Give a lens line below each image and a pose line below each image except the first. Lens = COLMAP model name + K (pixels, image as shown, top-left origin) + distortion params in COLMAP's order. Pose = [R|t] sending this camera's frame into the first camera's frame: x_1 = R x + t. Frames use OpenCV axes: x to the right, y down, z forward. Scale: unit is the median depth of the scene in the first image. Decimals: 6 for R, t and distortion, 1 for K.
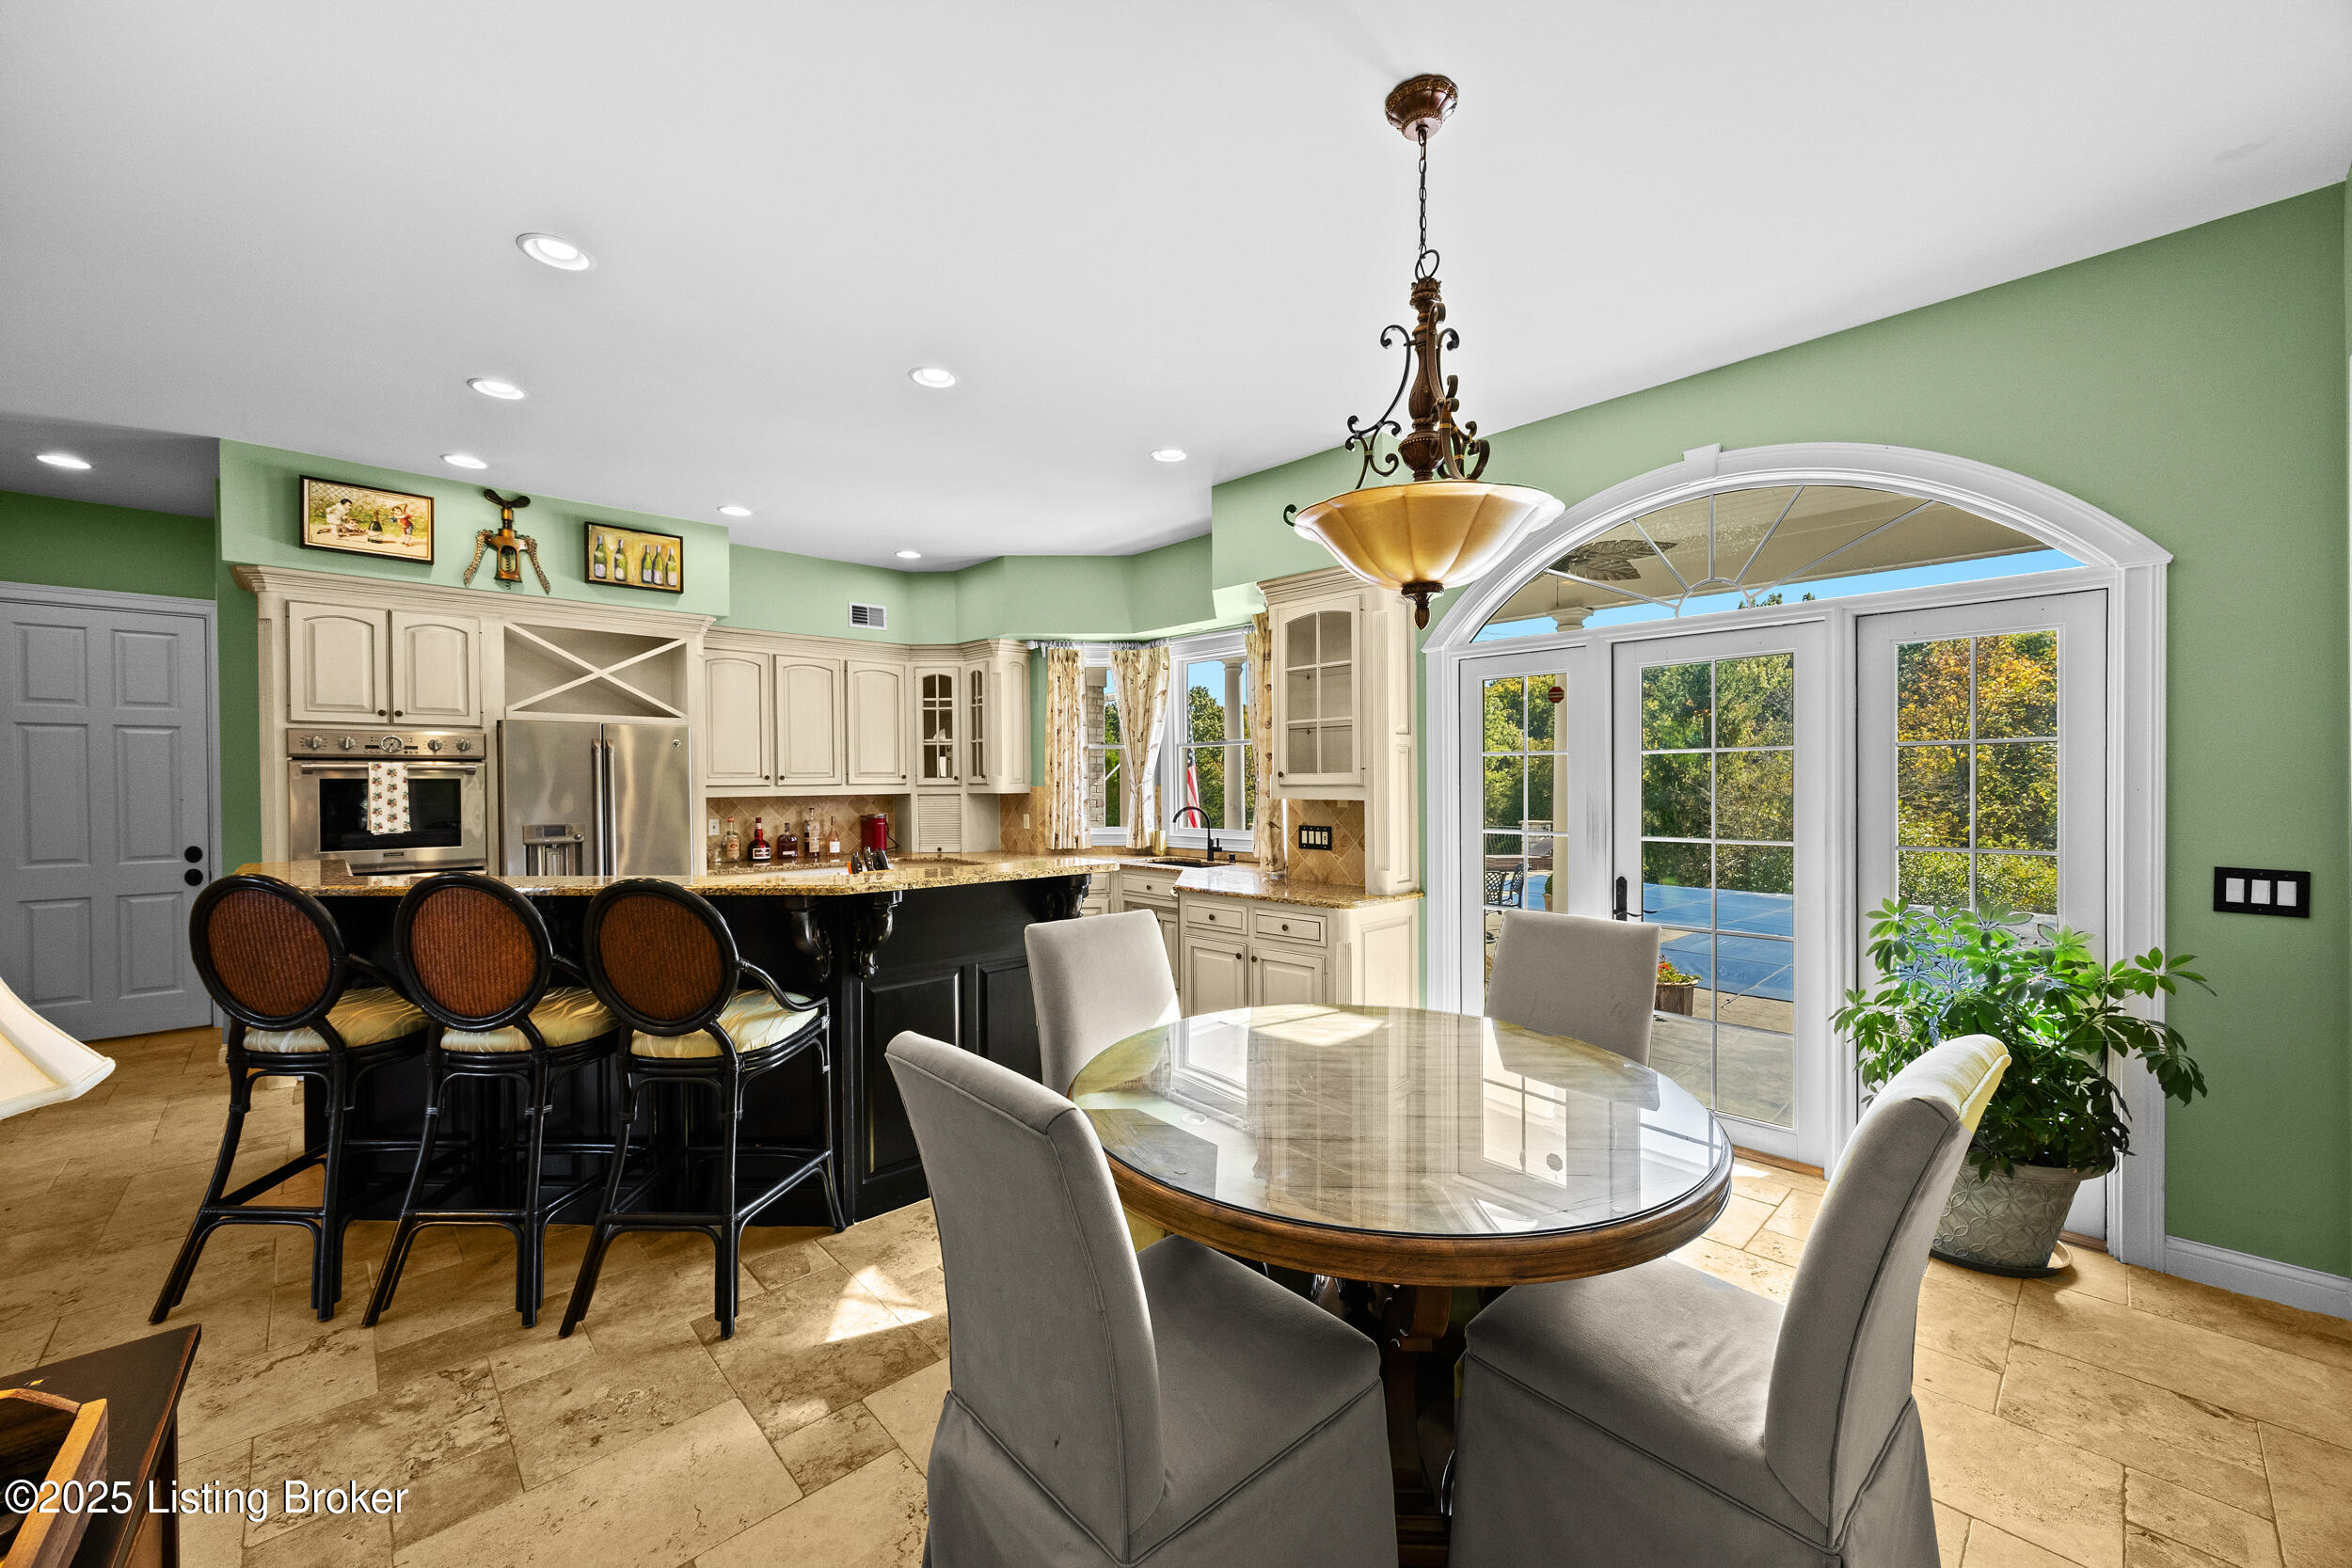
lens RADIAL K [[895.7, 0, 1170.4], [0, 895.7, 792.3], [0, 0, 1]] dist [0.000301, 0.004100]
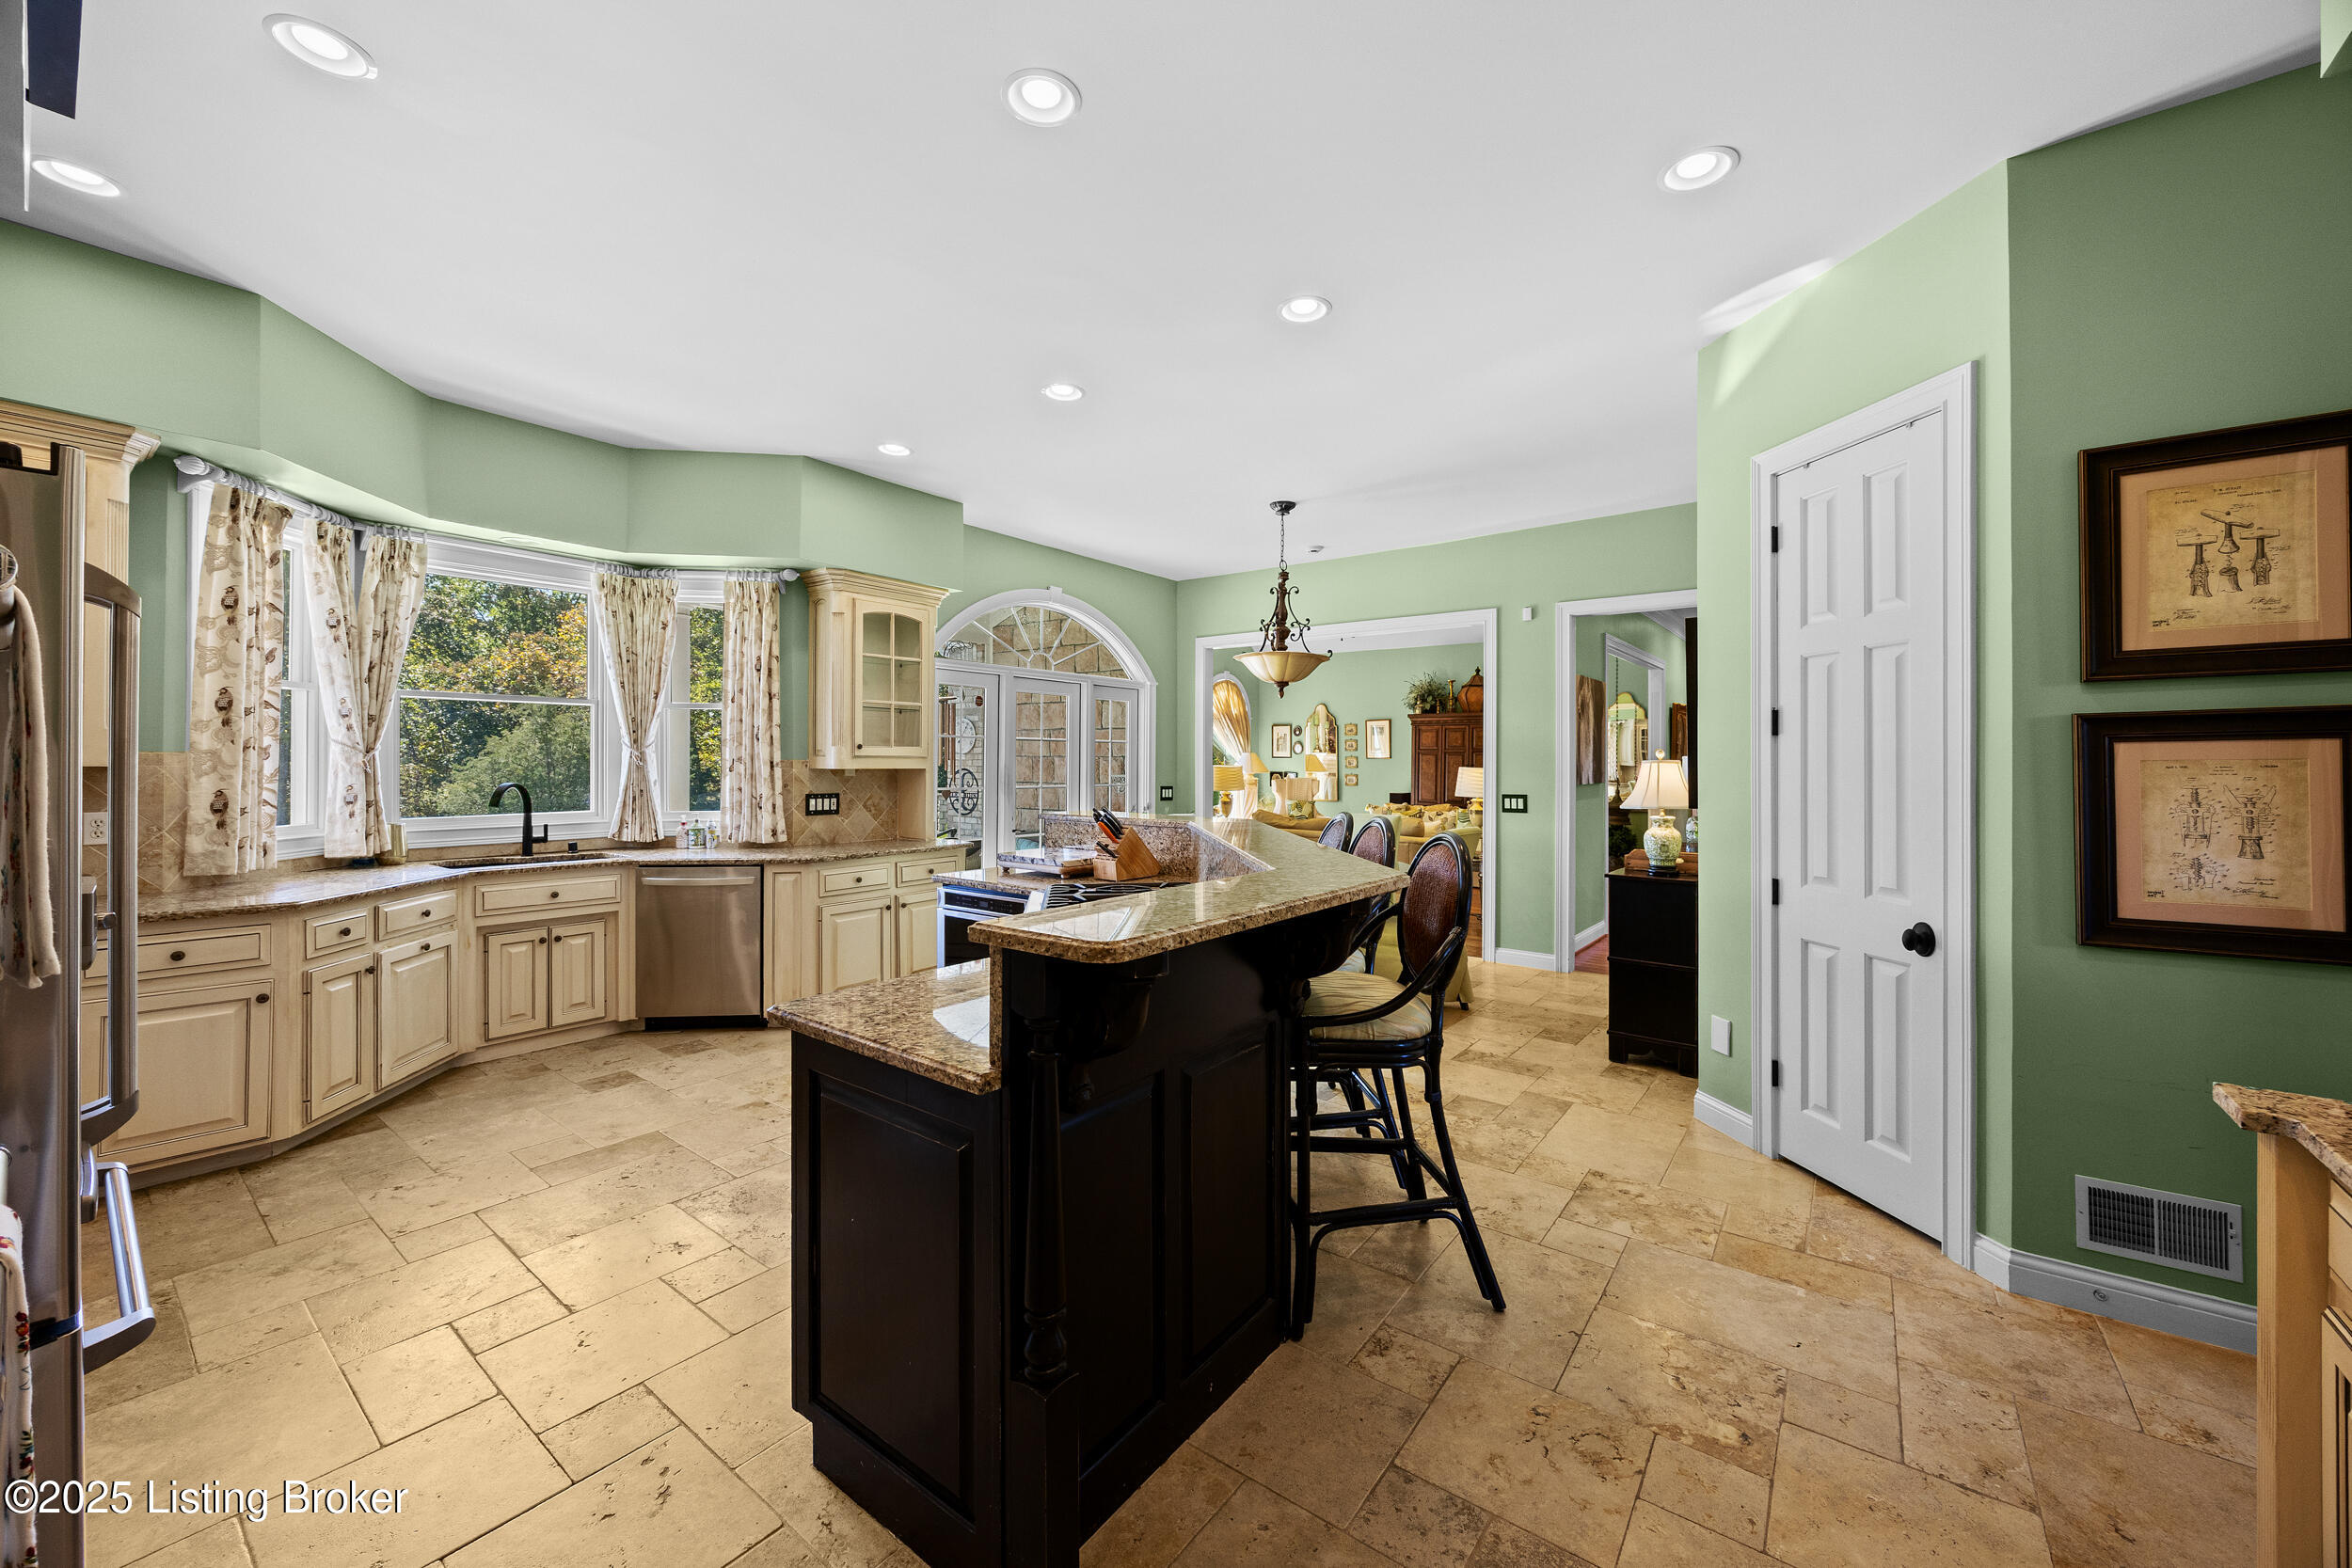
lens RADIAL K [[892.4, 0, 1181.7], [0, 892.4, 777.9], [0, 0, 1]] dist [-0.000395, 0.000163]
pose [[-0.163470, -0.011463, 0.986482, -0.941360], [0.008548, 0.999879, 0.013035, 0.007280], [-0.986511, 0.010563, -0.163352, 0.704720]]
